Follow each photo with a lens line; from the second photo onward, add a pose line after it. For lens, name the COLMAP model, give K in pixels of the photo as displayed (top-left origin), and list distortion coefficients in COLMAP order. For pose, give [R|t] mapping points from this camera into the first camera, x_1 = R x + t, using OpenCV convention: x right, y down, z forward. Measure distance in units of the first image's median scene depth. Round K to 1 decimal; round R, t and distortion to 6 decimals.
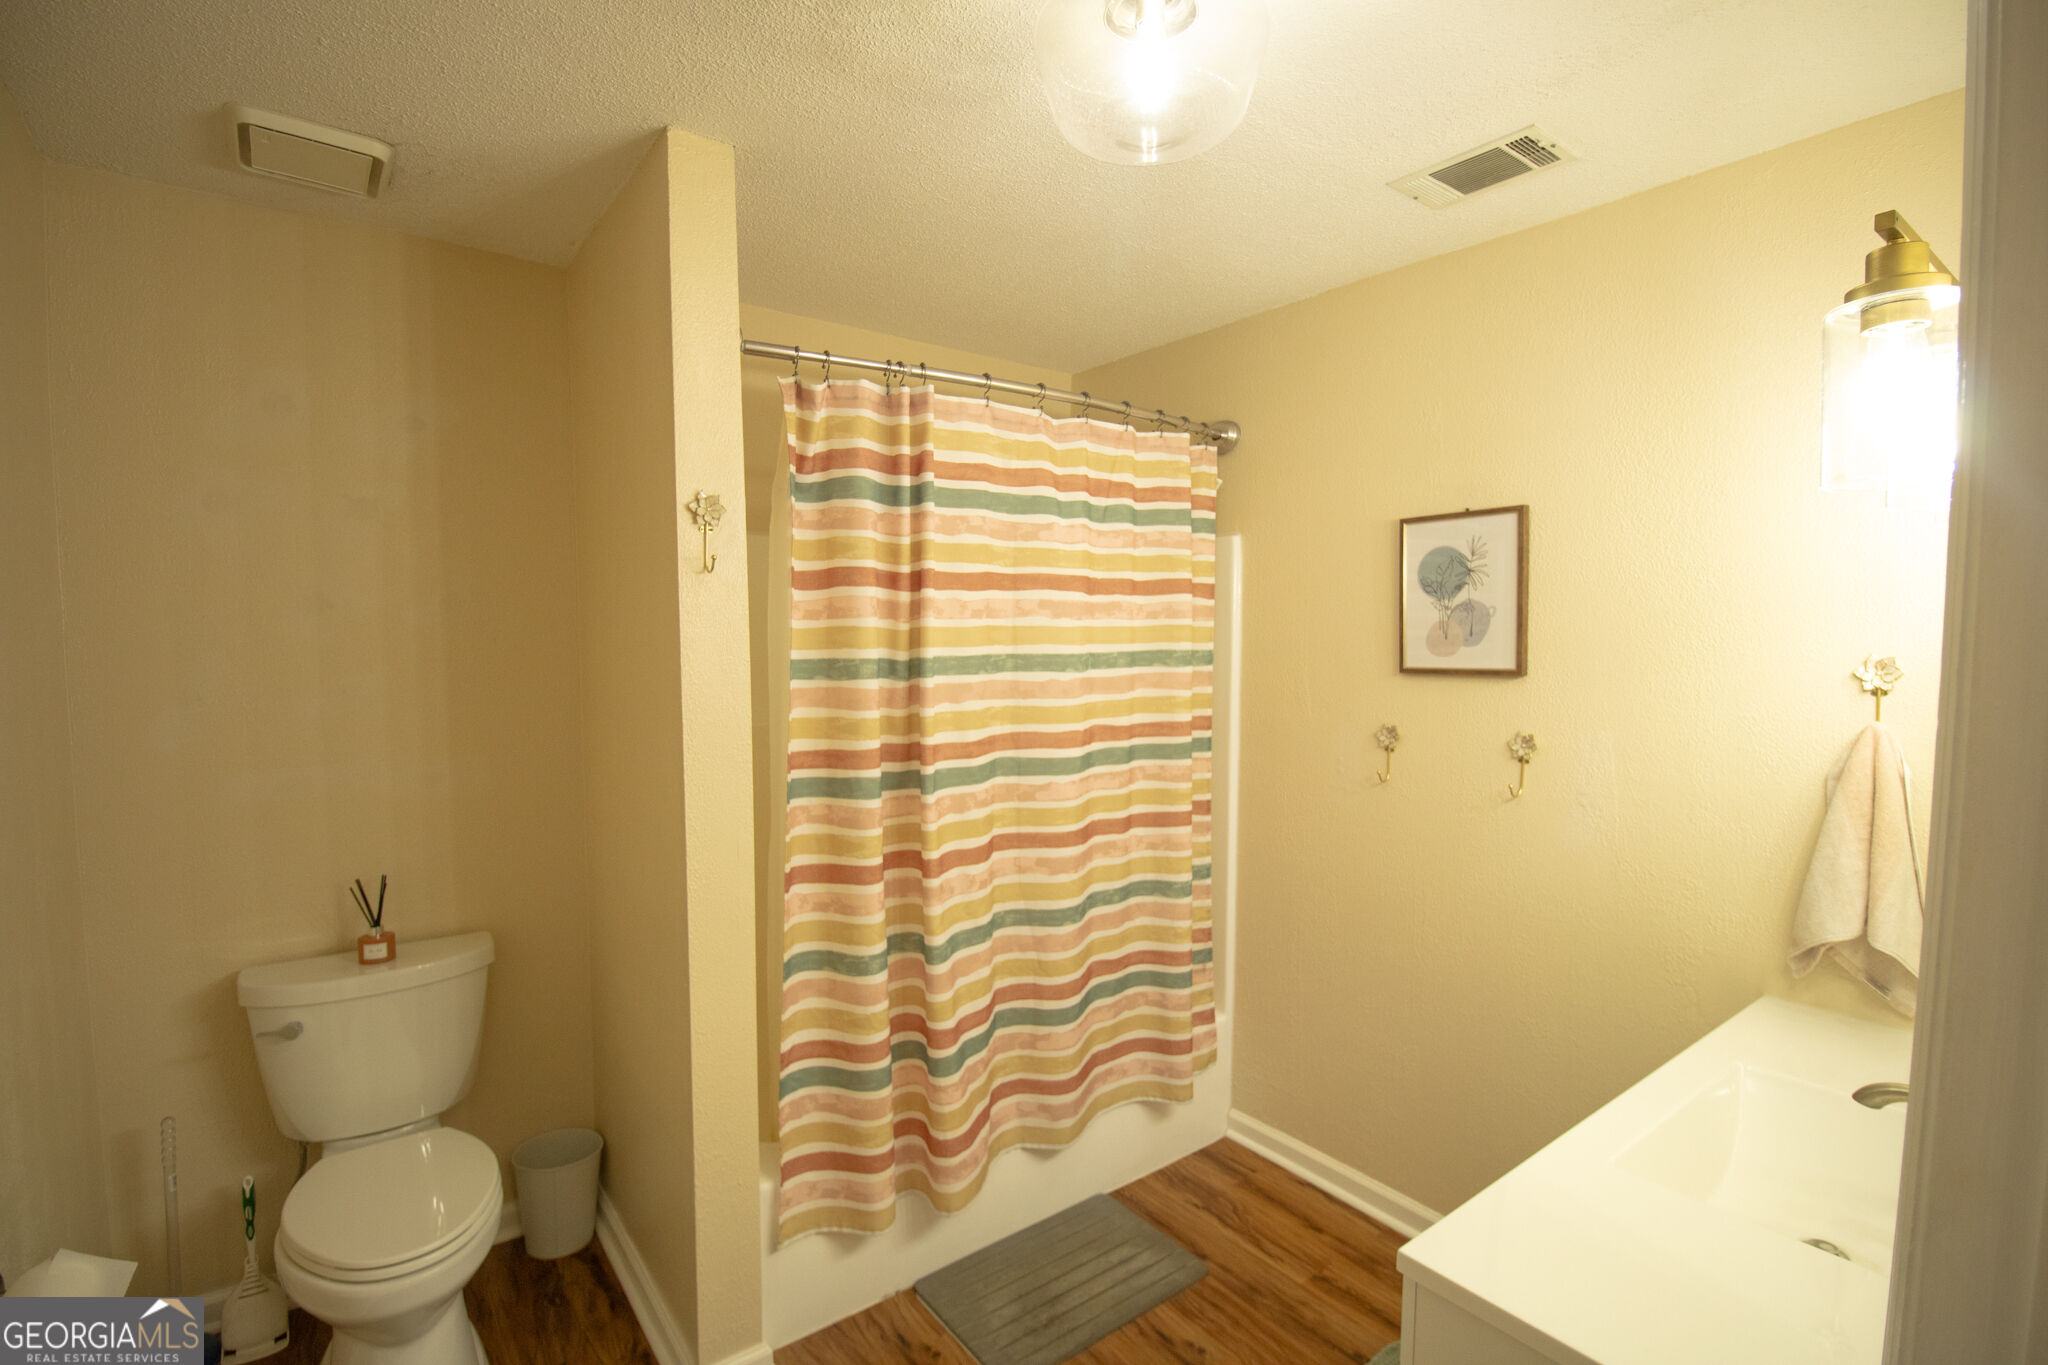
lens RADIAL K [[952.6, 0, 1031.9], [0, 952.6, 691.1], [0, 0, 1]] dist [0.007499, -0.015677]
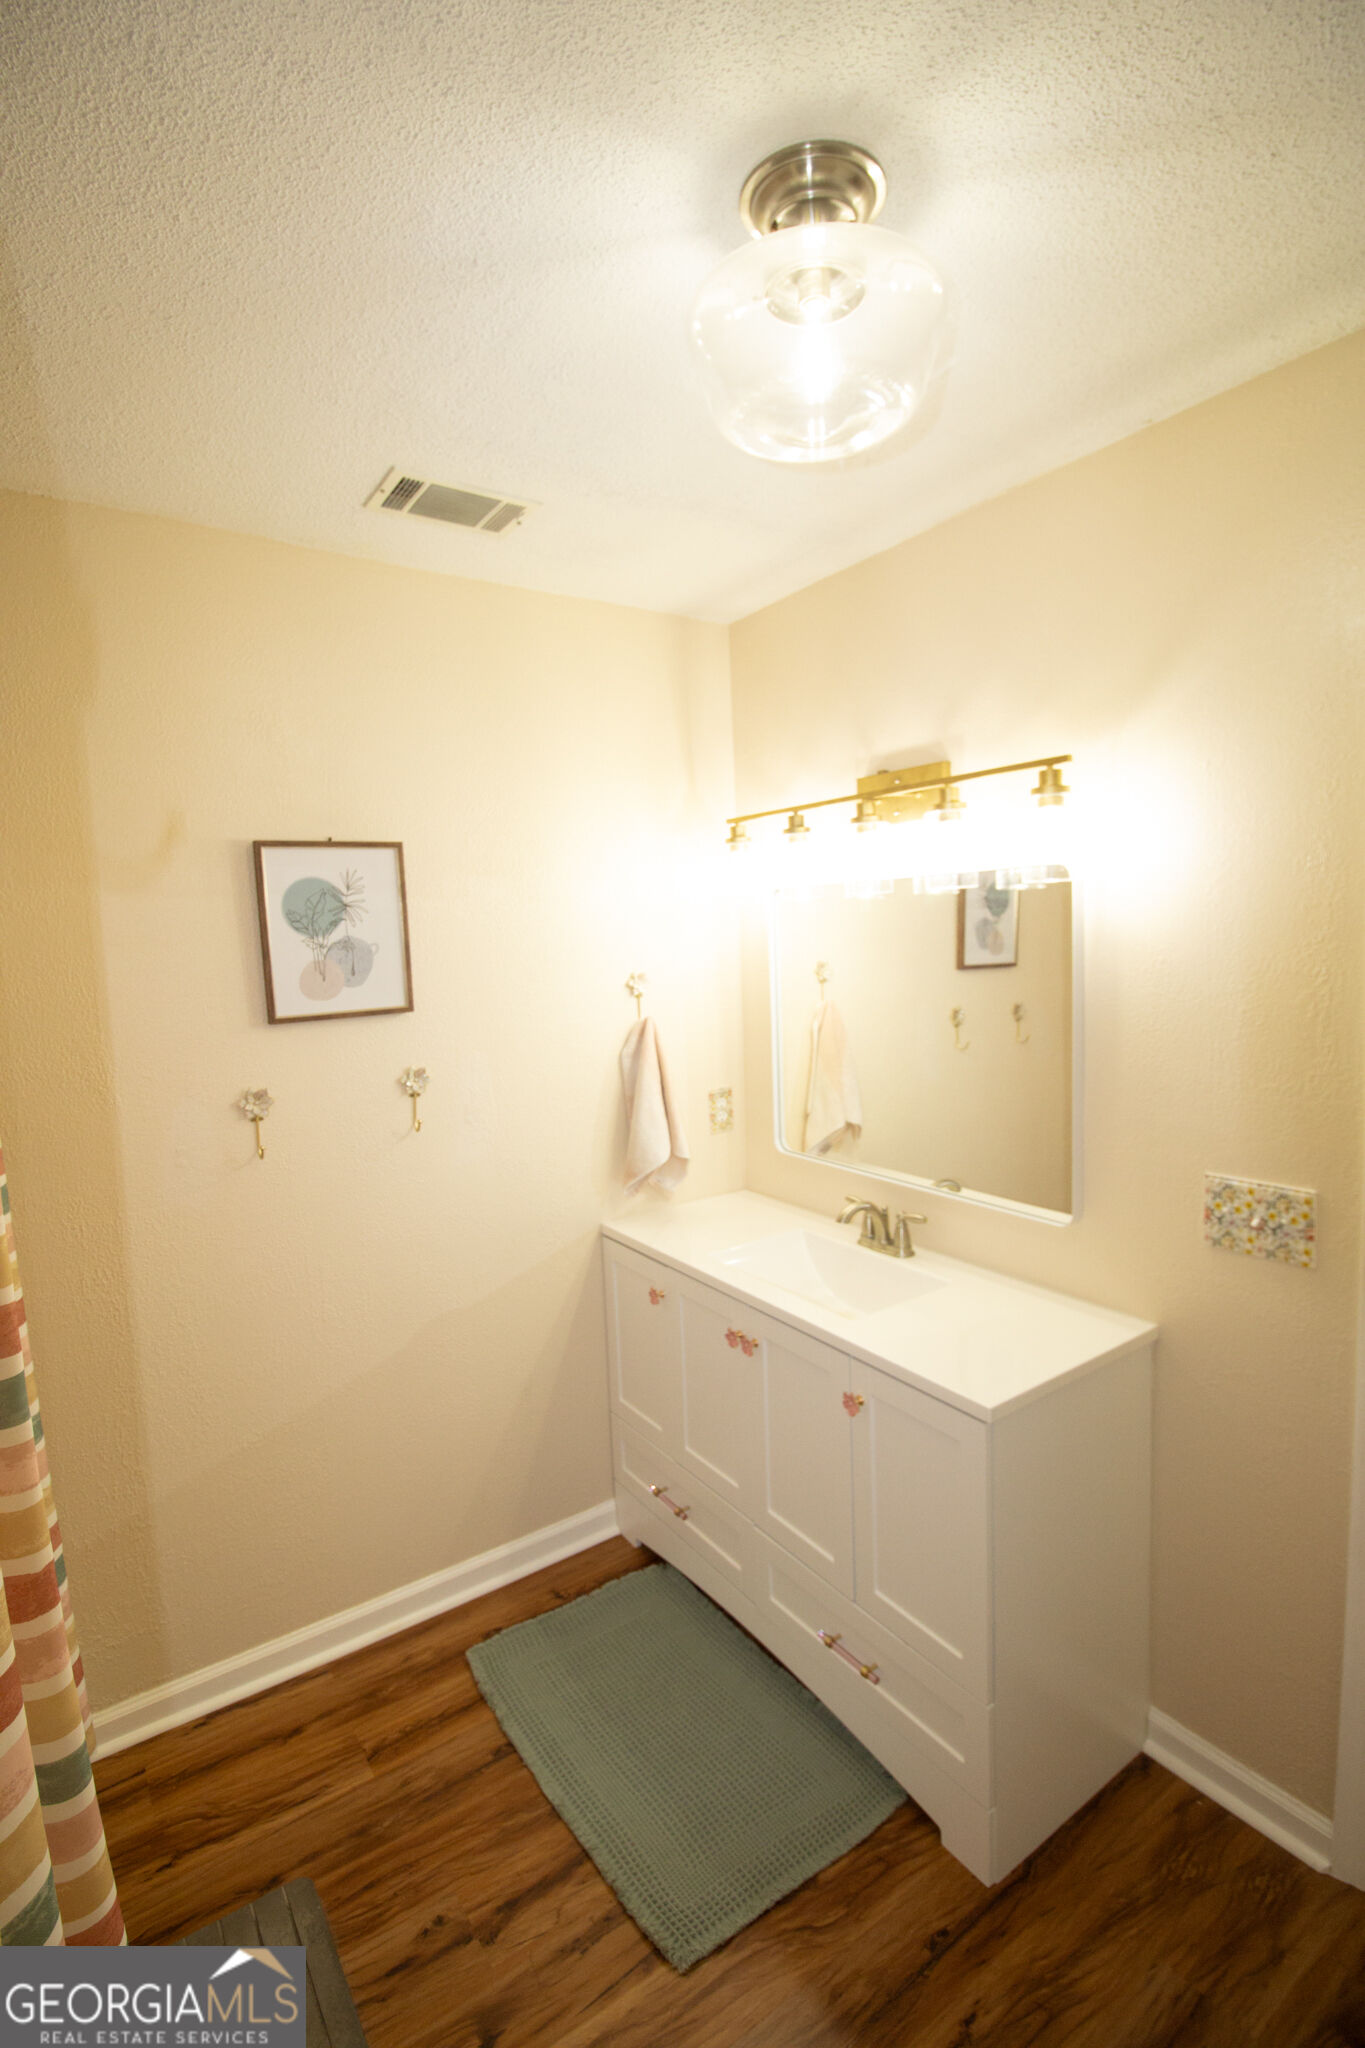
lens RADIAL K [[952.6, 0, 693.3], [0, 952.6, 1007.6], [0, 0, 1]] dist [0.007499, -0.015677]
pose [[0.046983, -0.084034, 0.995355, -0.458672], [0.103994, 0.991452, 0.078795, -0.065652], [-0.993468, 0.099809, 0.055321, 0.619923]]
